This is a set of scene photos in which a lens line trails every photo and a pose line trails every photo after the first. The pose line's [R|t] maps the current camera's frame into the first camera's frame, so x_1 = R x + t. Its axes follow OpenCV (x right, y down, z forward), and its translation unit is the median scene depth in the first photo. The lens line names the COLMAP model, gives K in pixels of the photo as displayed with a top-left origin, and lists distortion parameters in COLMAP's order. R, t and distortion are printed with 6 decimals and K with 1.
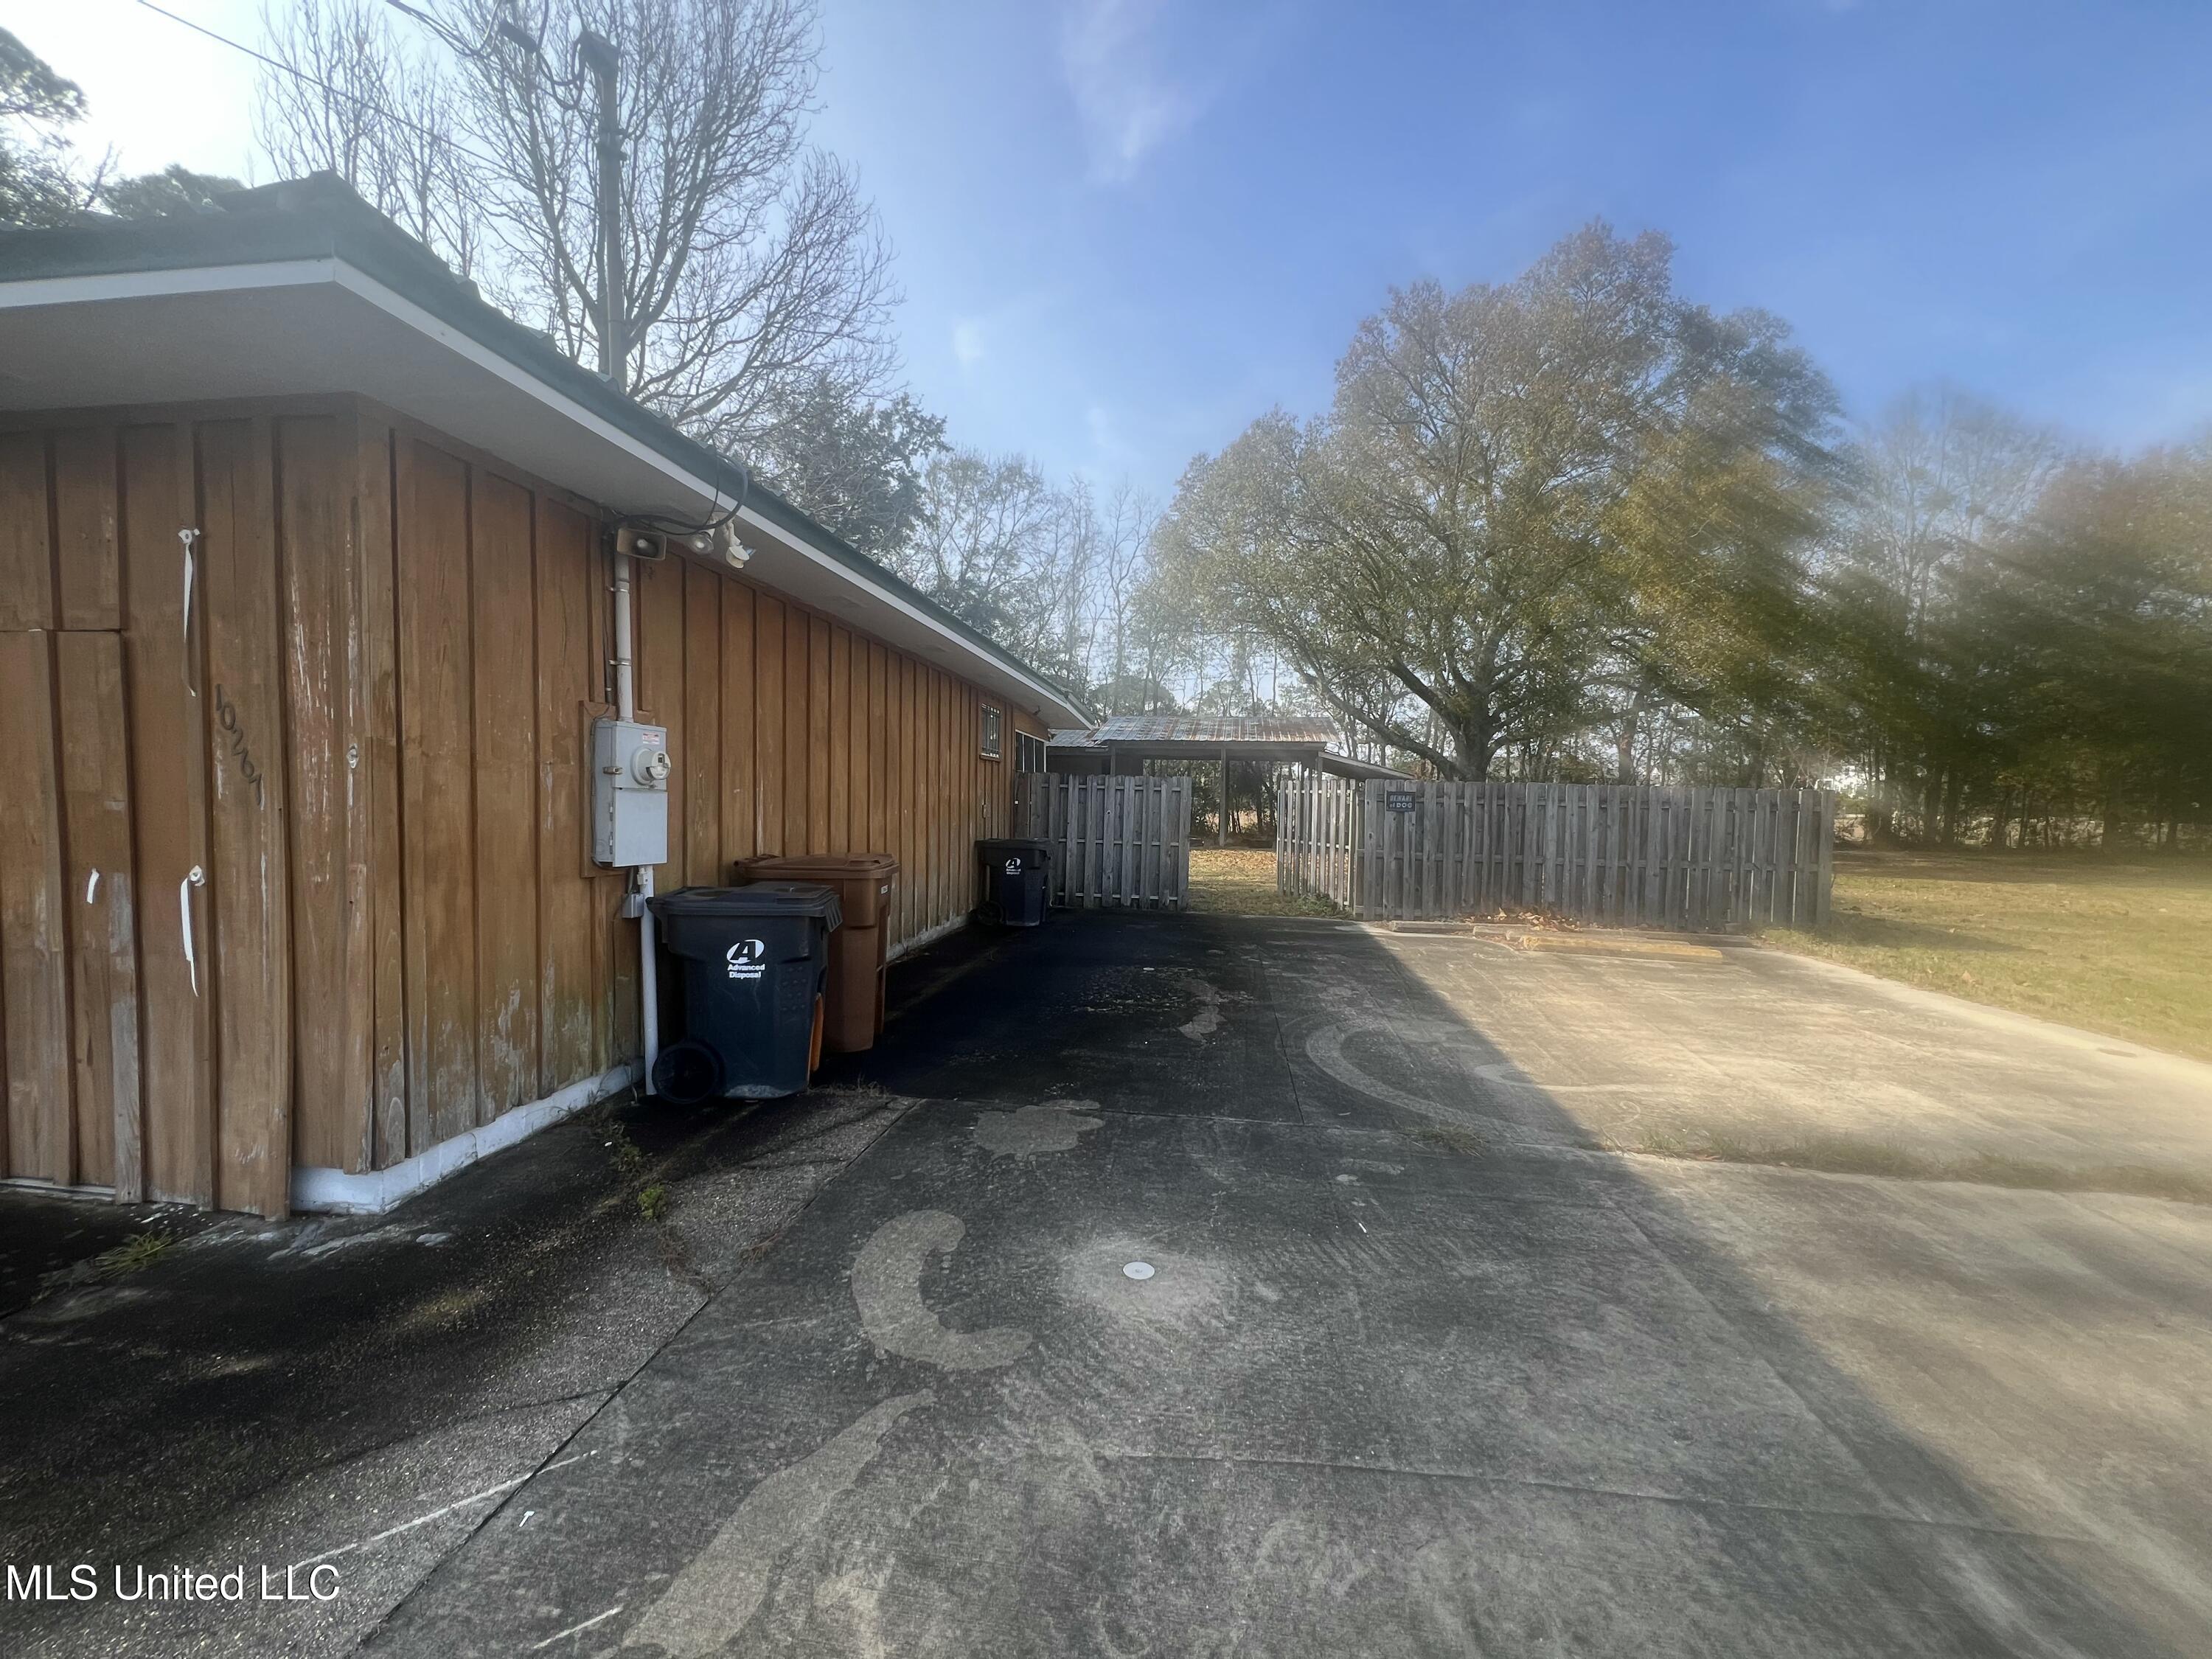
lens RADIAL K [[882.6, 0, 1103.5], [0, 882.6, 832.2], [0, 0, 1]] dist [-0.000771, 0.000300]
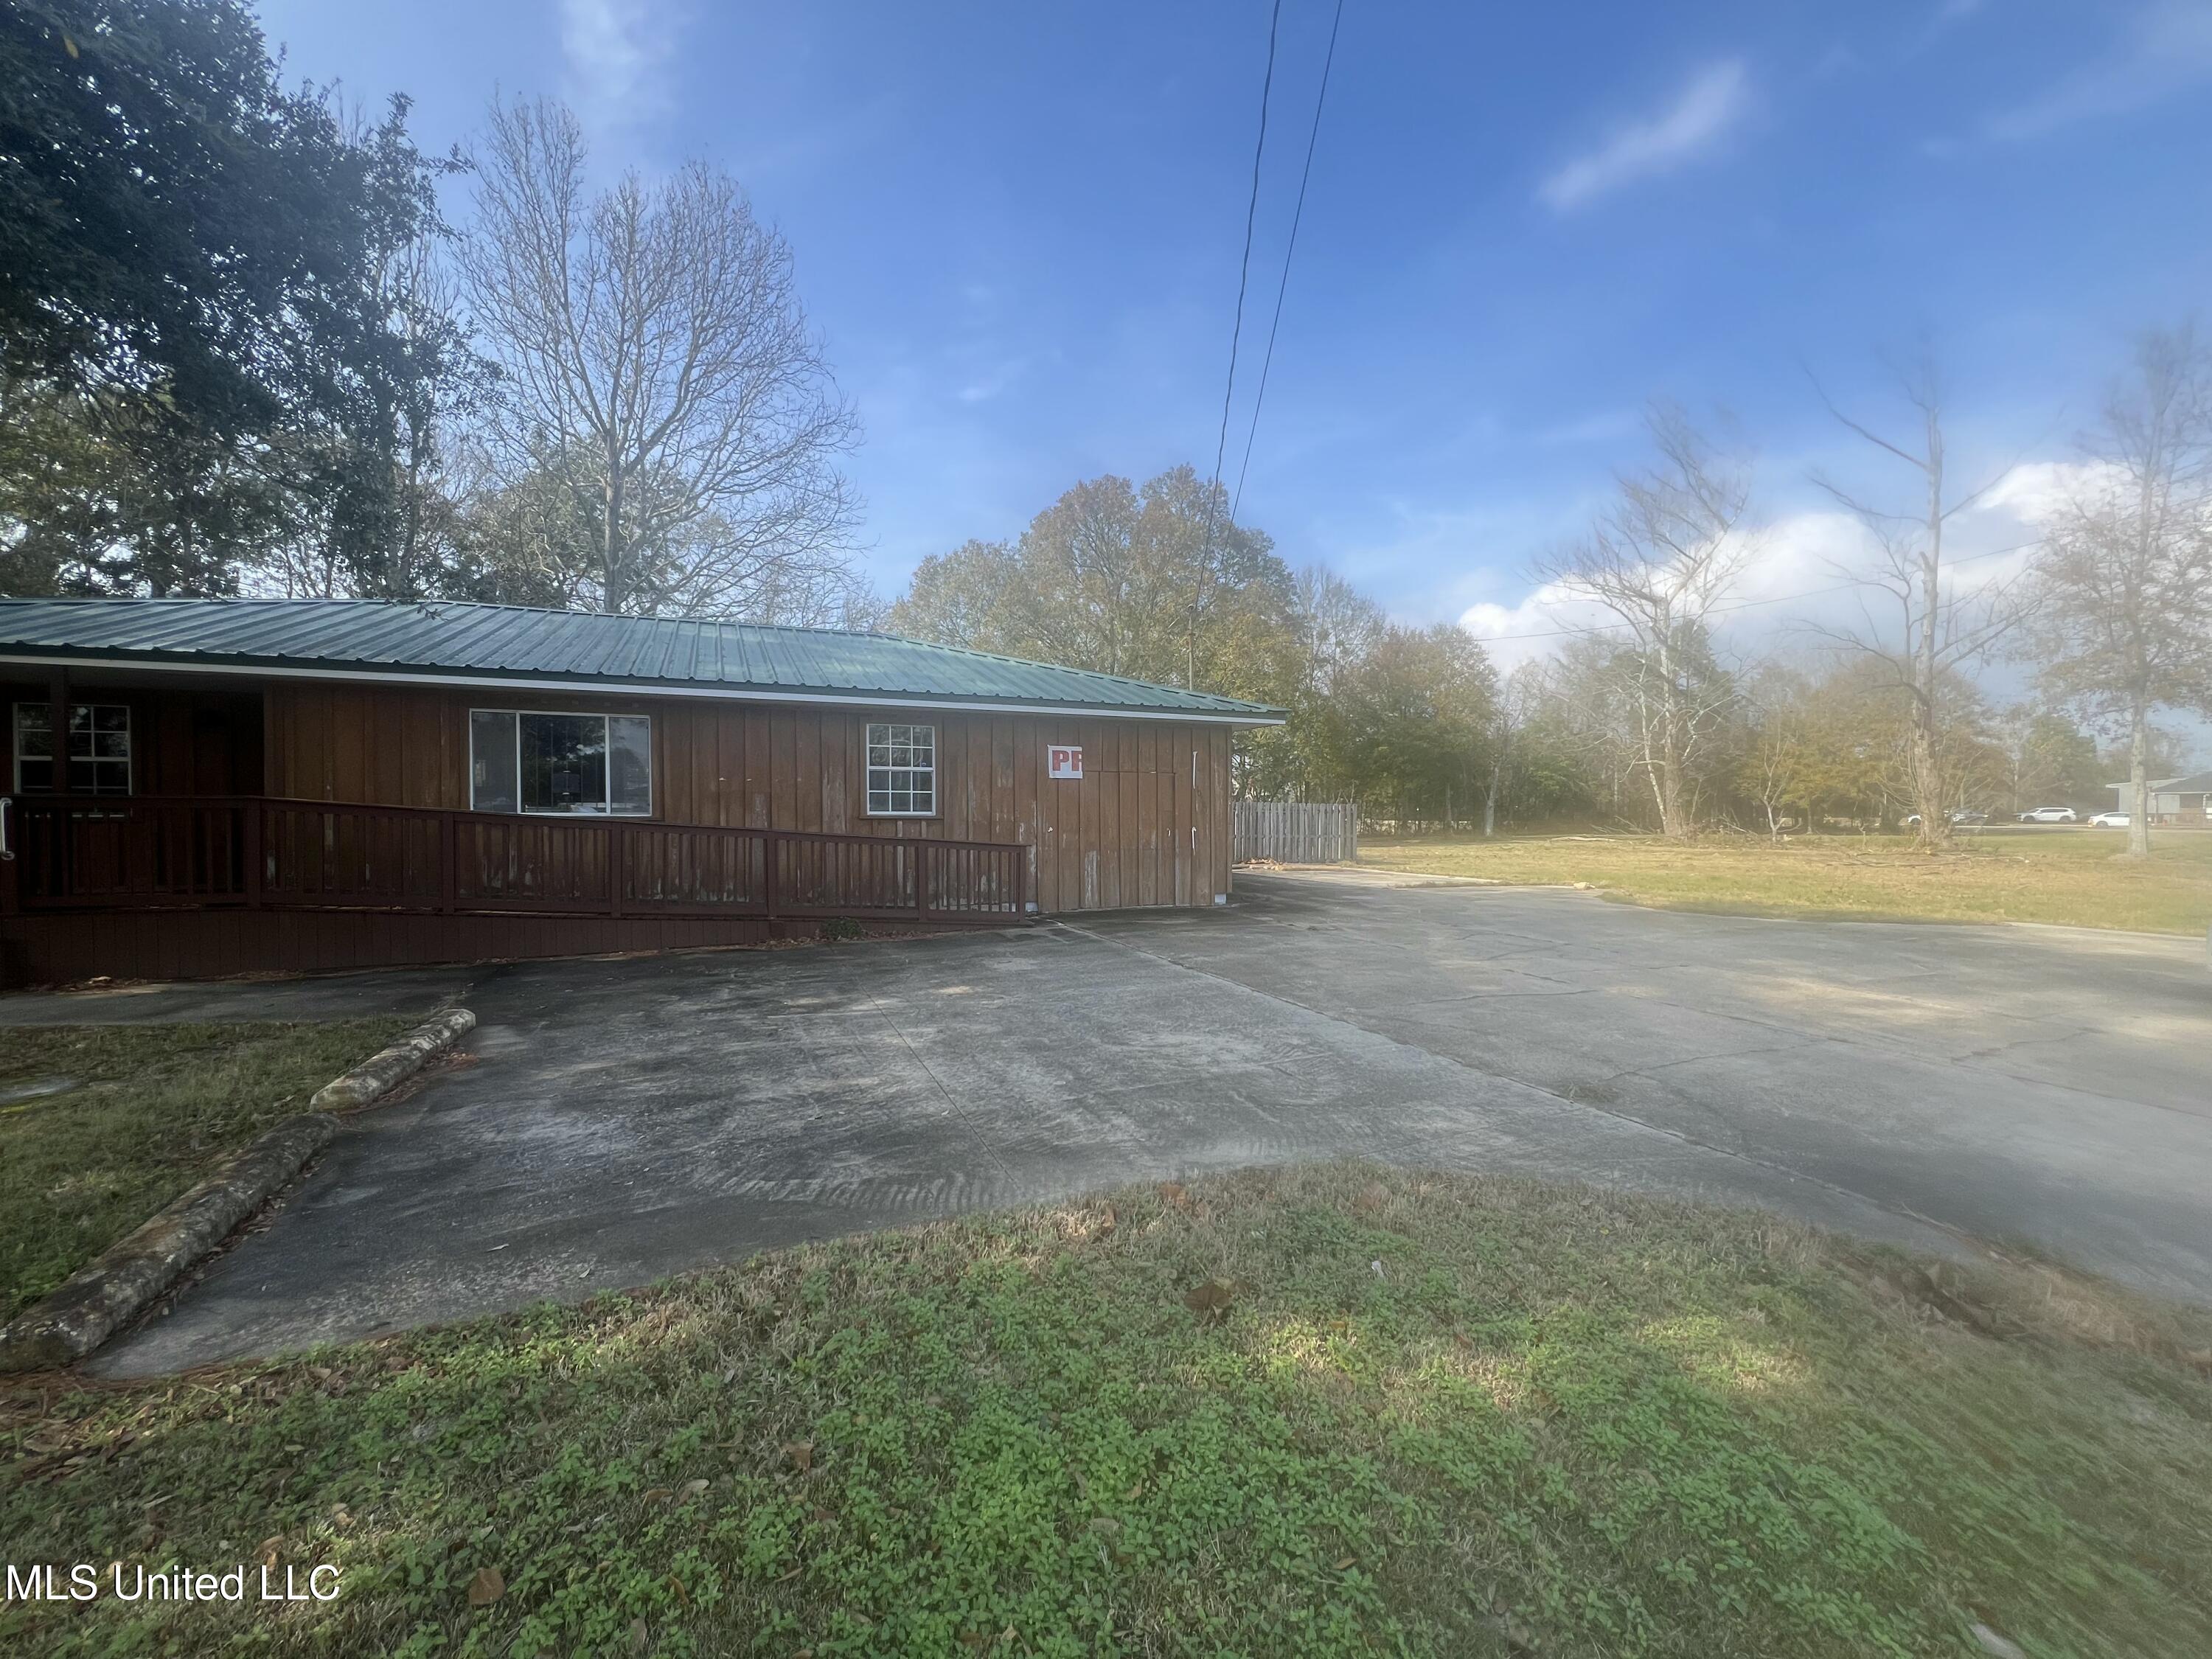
lens RADIAL K [[882.6, 0, 1108.5], [0, 882.6, 827.5], [0, 0, 1]] dist [-0.000771, 0.000300]
pose [[0.845490, -0.022791, 0.533505, -2.565636], [0.034568, 0.999329, -0.012091, 0.055217], [-0.532872, 0.028664, 0.845710, -1.706317]]
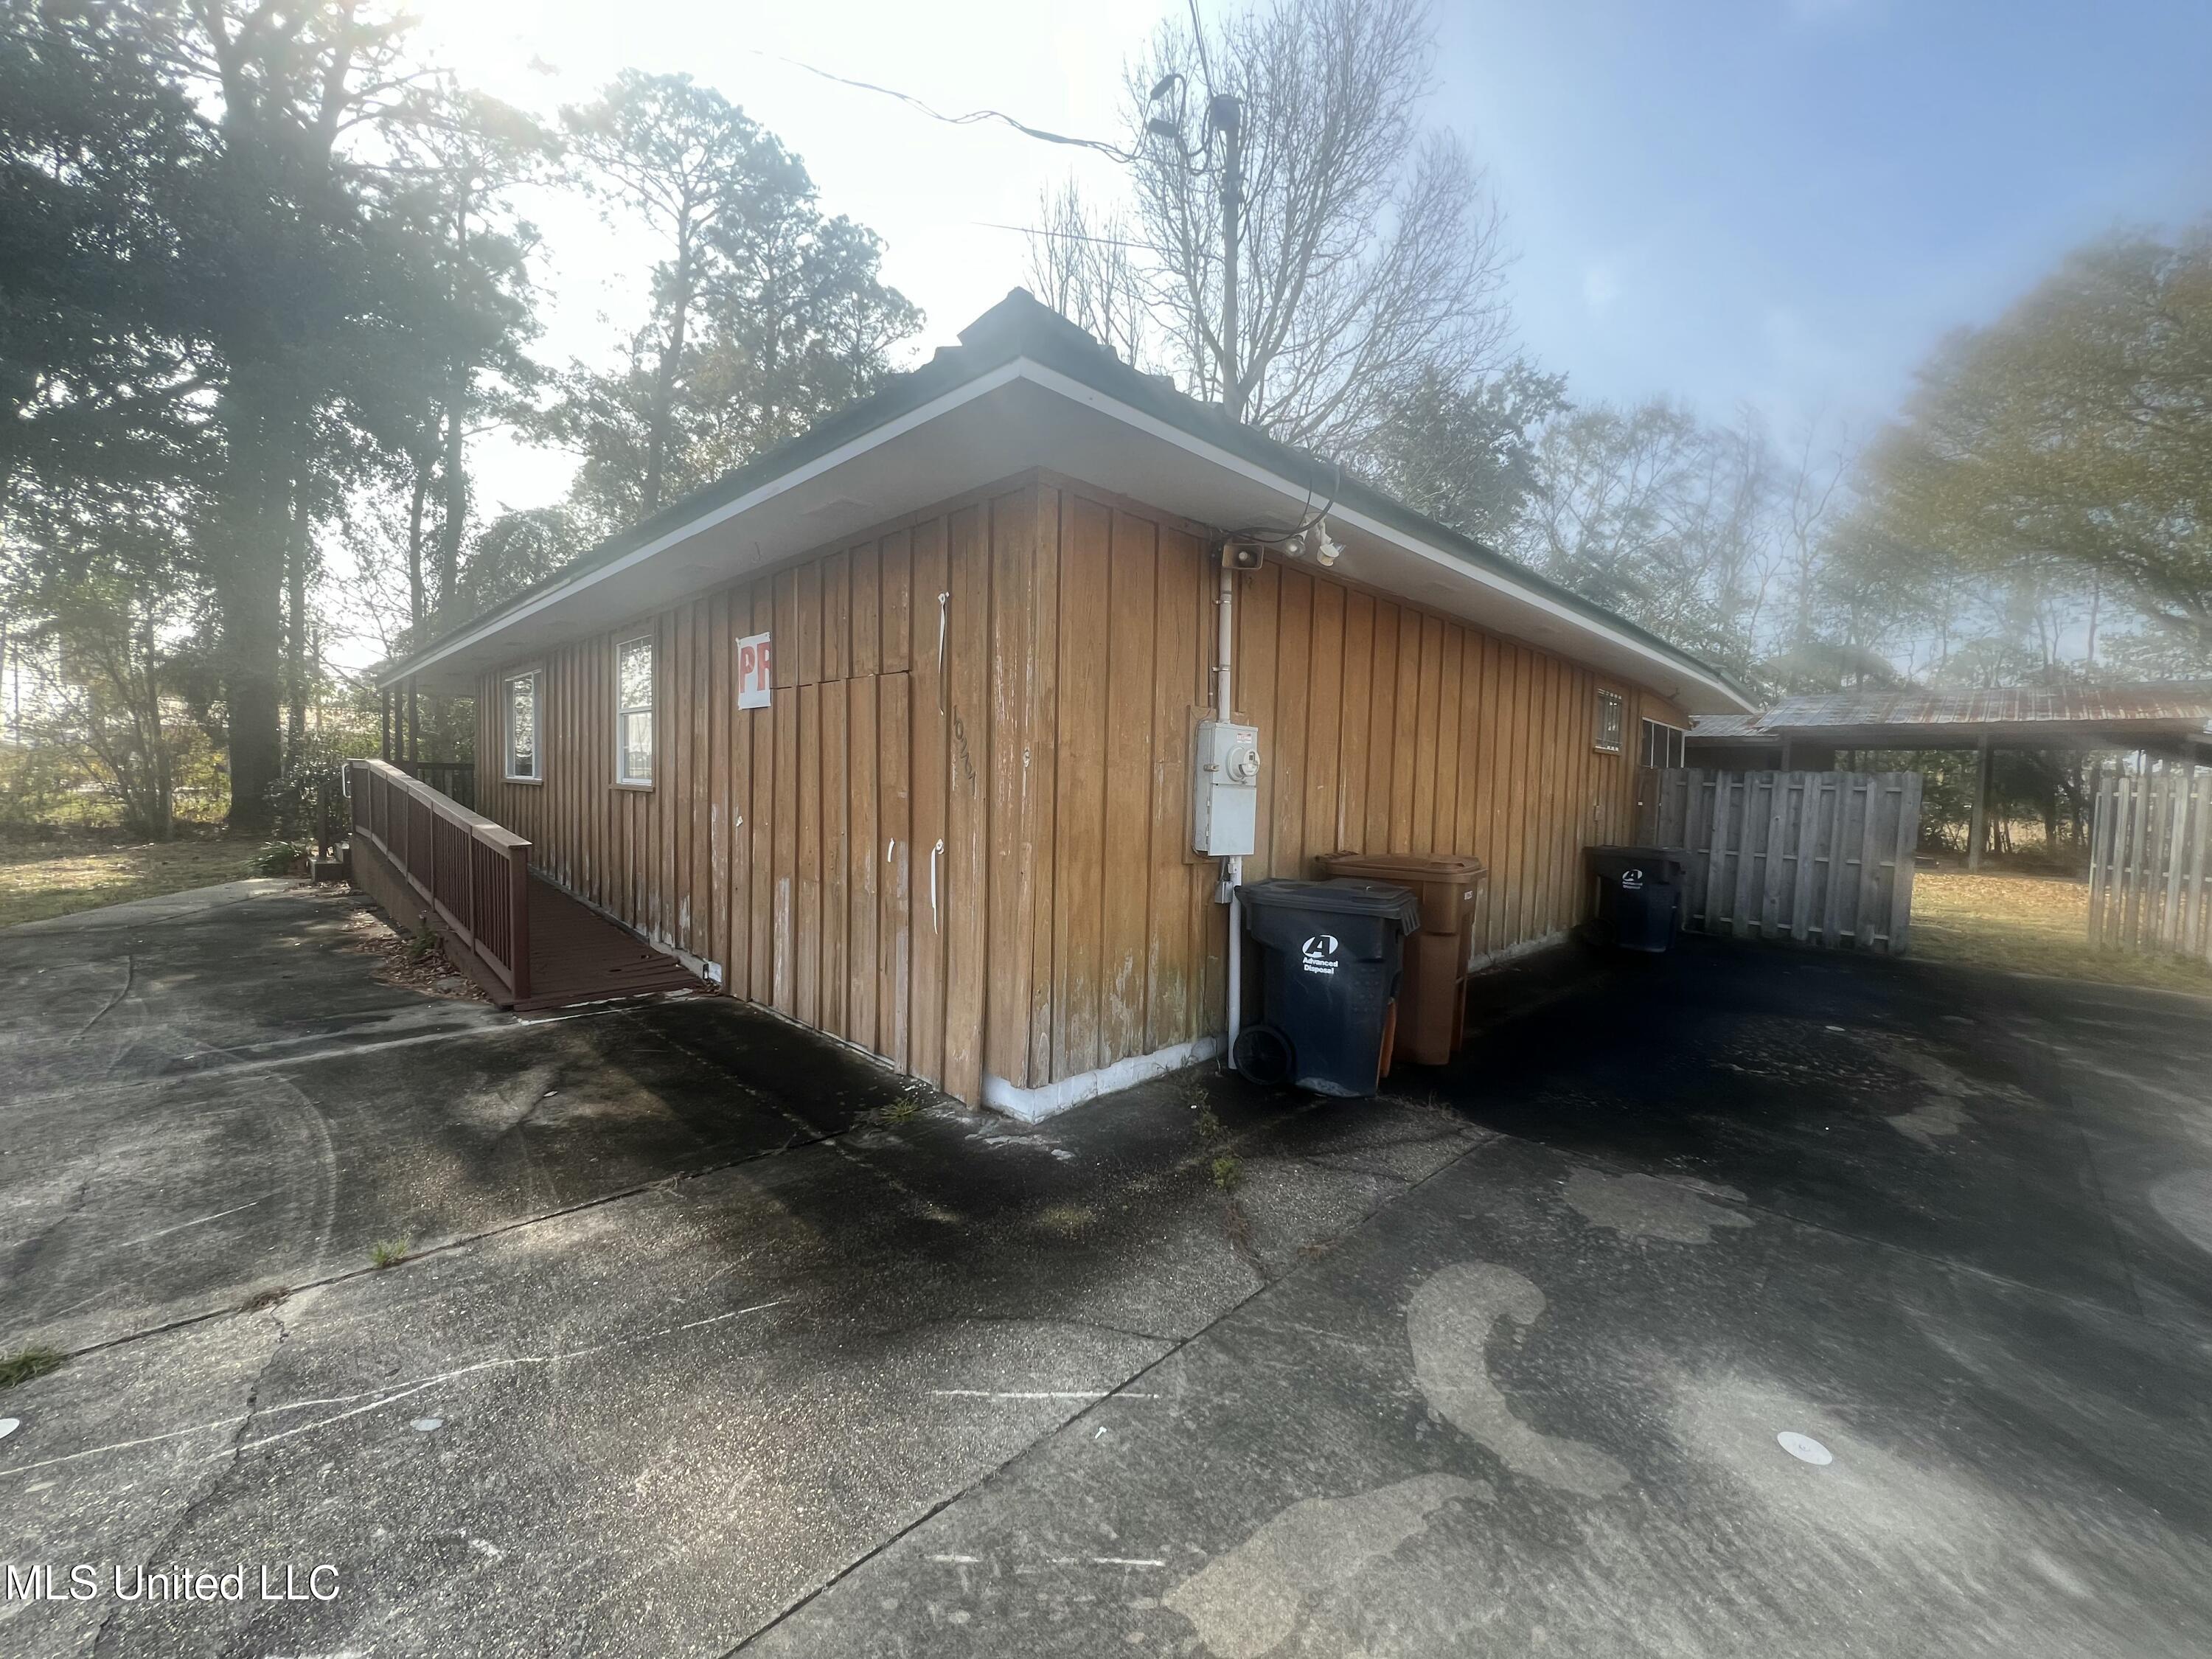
lens RADIAL K [[882.6, 0, 1104.1], [0, 882.6, 831.1], [0, 0, 1]] dist [-0.000771, 0.000300]
pose [[0.798885, 0.036373, -0.600382, -0.002078], [-0.035652, 0.999278, 0.013100, -0.000983], [0.600426, 0.010939, 0.799606, 0.041601]]
